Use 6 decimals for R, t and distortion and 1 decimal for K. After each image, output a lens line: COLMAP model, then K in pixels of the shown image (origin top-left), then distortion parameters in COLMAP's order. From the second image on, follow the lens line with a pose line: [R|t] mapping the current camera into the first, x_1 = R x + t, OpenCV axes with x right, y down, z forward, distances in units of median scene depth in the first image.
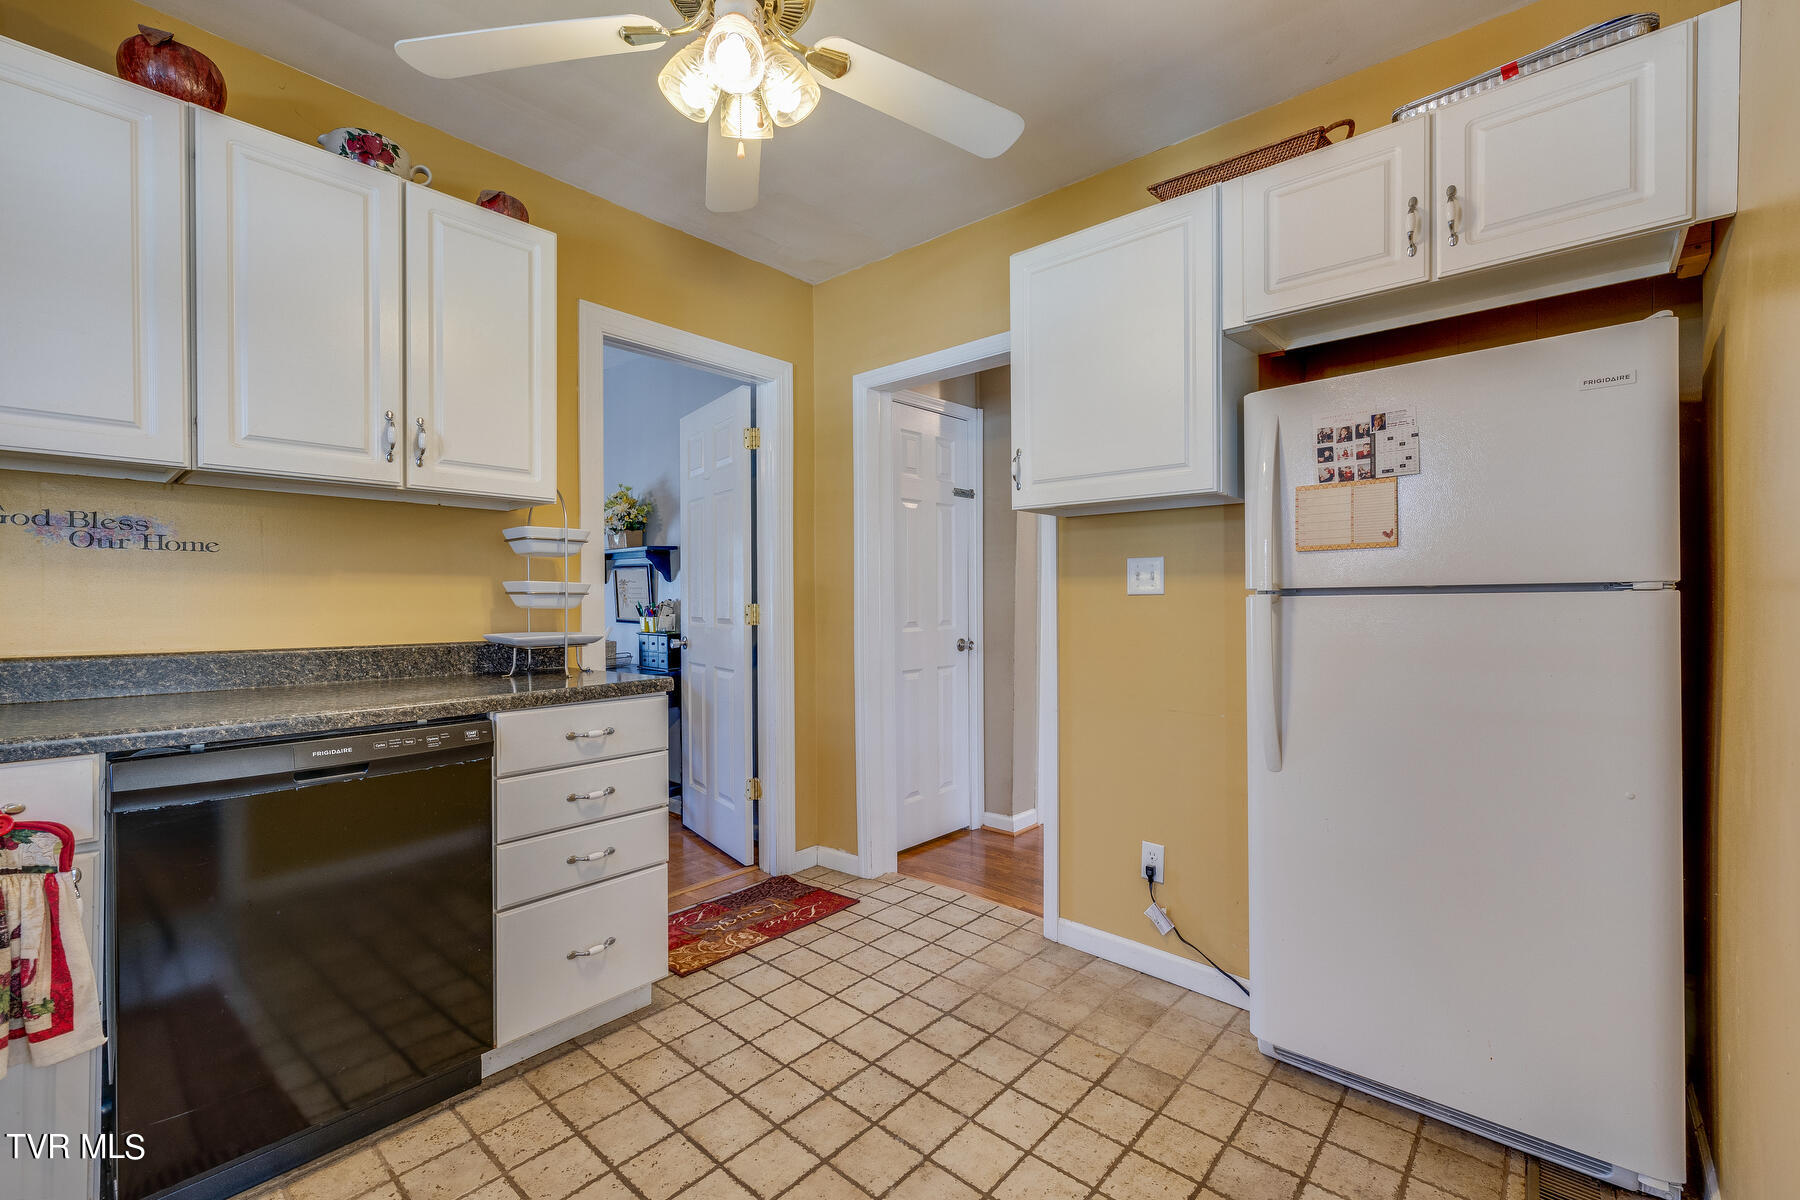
lens RADIAL K [[757.7, 0, 902.2], [0, 757.7, 599.8], [0, 0, 1]] dist [-0.000563, -0.000137]
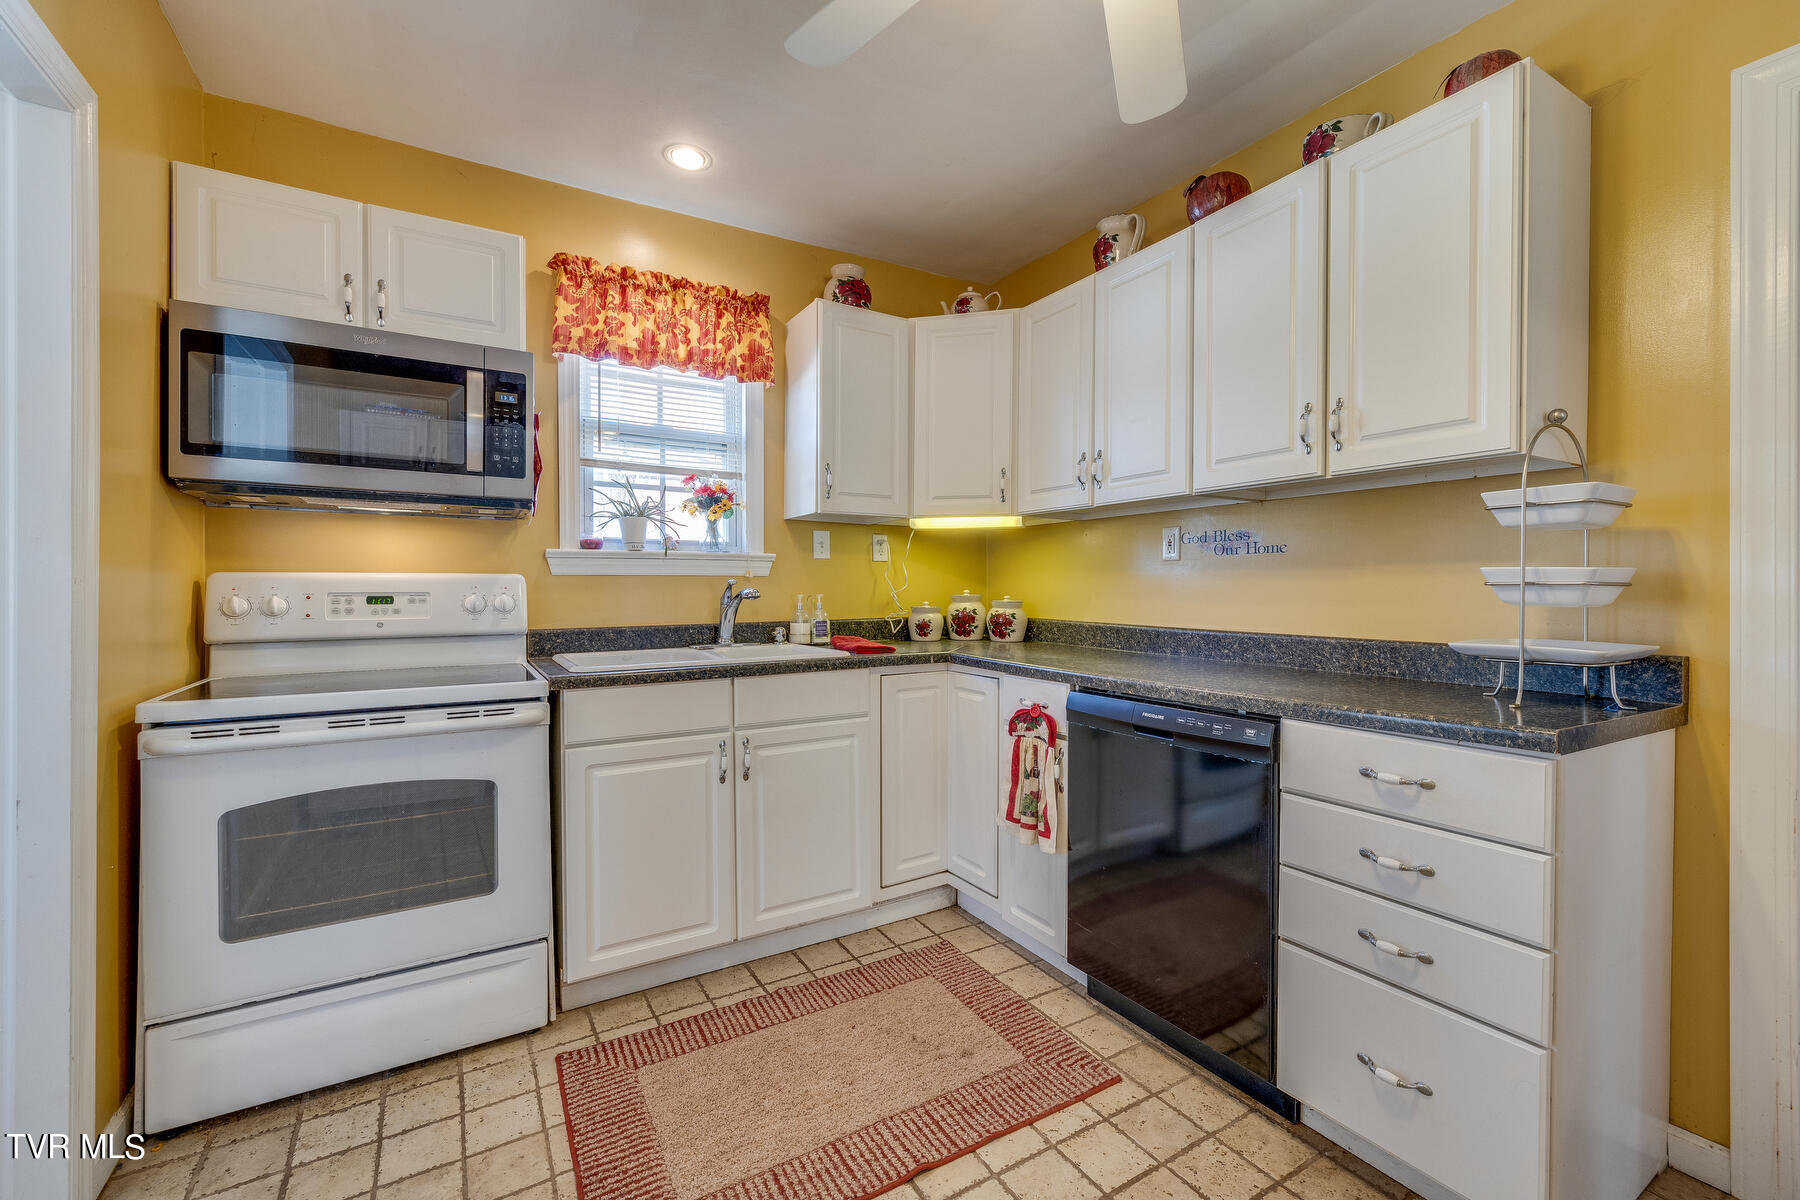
lens RADIAL K [[757.7, 0, 906.5], [0, 757.7, 594.3], [0, 0, 1]] dist [-0.000563, -0.000137]
pose [[-0.308936, 0.005947, -0.951064, 0.459359], [-0.002260, 0.999973, 0.006987, -0.003310], [0.951080, 0.004308, -0.308915, 0.851708]]
